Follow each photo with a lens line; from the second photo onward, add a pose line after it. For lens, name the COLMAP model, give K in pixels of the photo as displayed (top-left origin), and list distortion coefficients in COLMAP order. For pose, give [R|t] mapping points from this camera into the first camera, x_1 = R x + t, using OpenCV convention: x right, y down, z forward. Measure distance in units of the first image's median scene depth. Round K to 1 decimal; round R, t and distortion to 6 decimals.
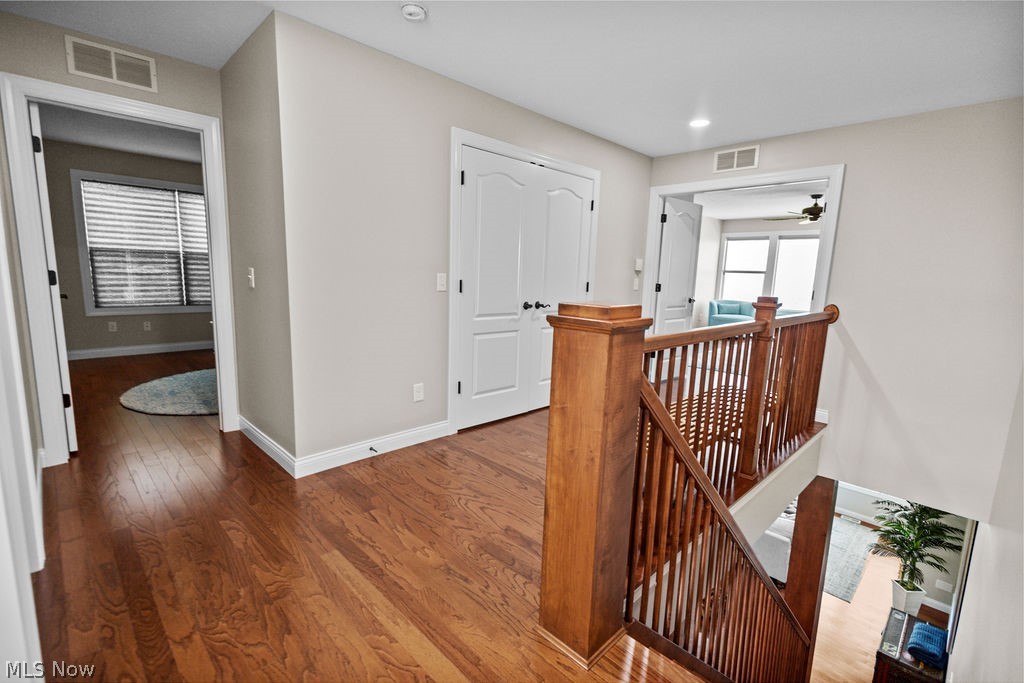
lens RADIAL K [[468.9, 0, 509.9], [0, 468.9, 345.5], [0, 0, 1]] dist [0.001263, 0.000229]
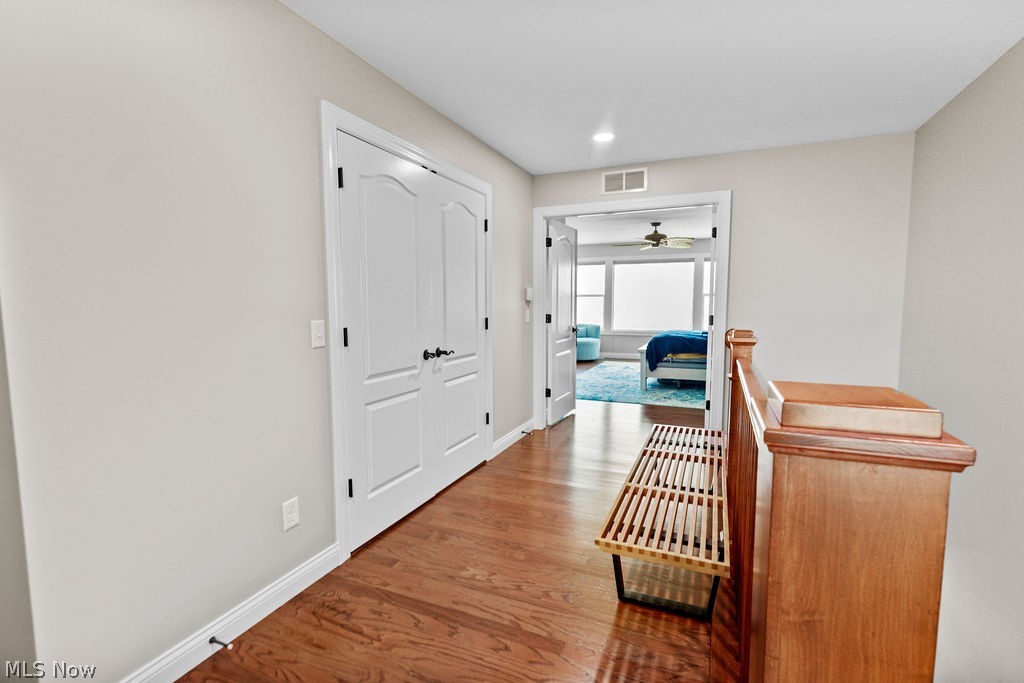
lens RADIAL K [[477.3, 0, 512.0], [0, 477.3, 341.5], [0, 0, 1]] dist [0.012329, -0.004372]
pose [[0.923296, -0.067207, 0.378164, -0.124693], [0.090949, 0.994827, -0.045255, -0.058825], [-0.373166, 0.076177, 0.924632, 0.243771]]
